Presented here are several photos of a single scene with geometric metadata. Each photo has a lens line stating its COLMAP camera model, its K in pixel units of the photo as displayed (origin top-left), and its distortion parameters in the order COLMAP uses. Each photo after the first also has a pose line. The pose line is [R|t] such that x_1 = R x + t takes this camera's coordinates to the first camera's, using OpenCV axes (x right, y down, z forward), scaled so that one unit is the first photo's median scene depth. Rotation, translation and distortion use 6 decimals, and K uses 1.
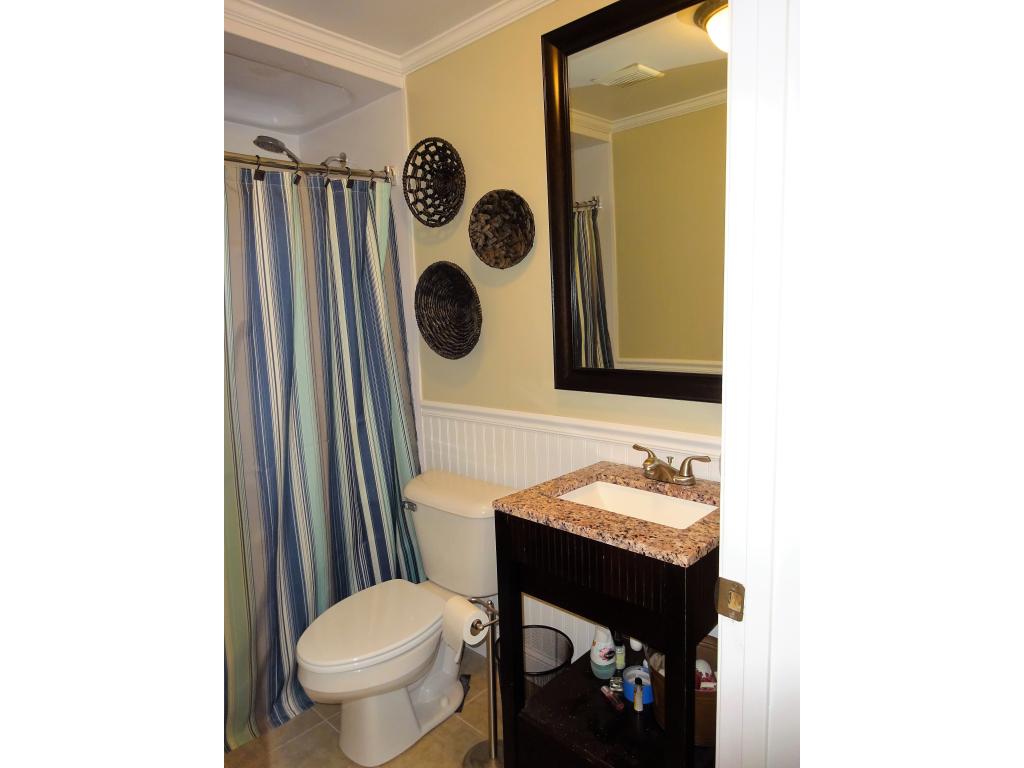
lens RADIAL K [[555.0, 0, 505.4], [0, 555.0, 384.5], [0, 0, 1]] dist [-0.001519, 0.000113]
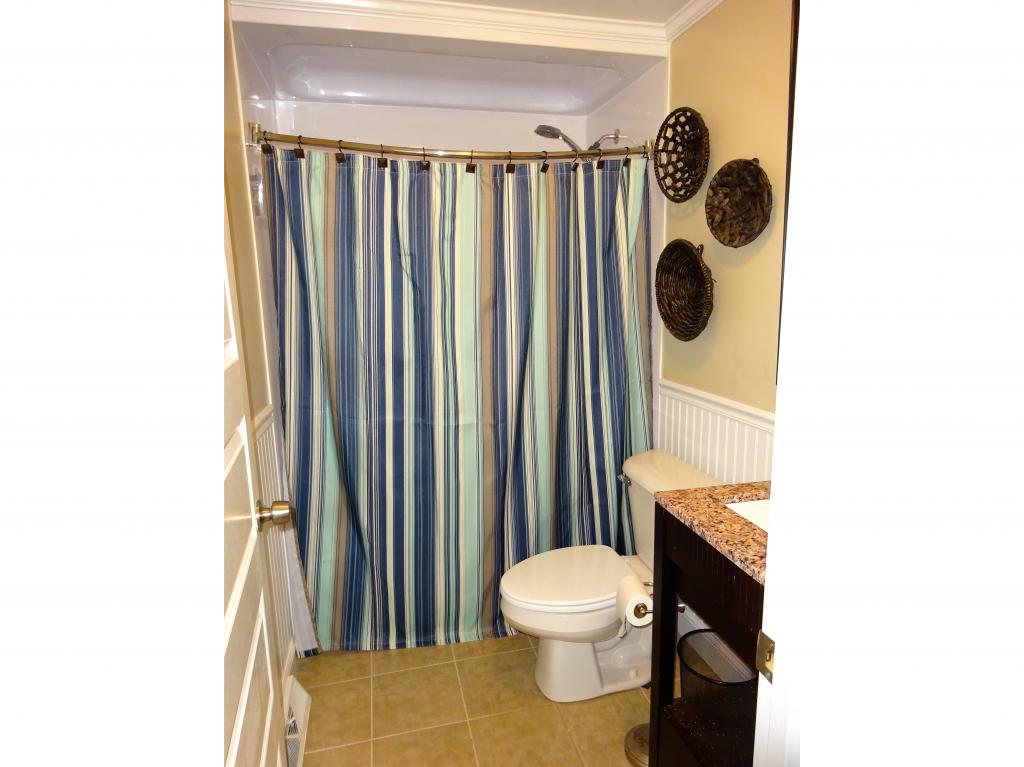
lens RADIAL K [[555.0, 0, 505.4], [0, 555.0, 384.0], [0, 0, 1]] dist [-0.001519, 0.000113]
pose [[0.838397, 0.115939, -0.532586, 0.173141], [-0.082154, 0.992832, 0.086804, -0.030538], [0.538833, -0.029022, 0.841913, 0.019198]]
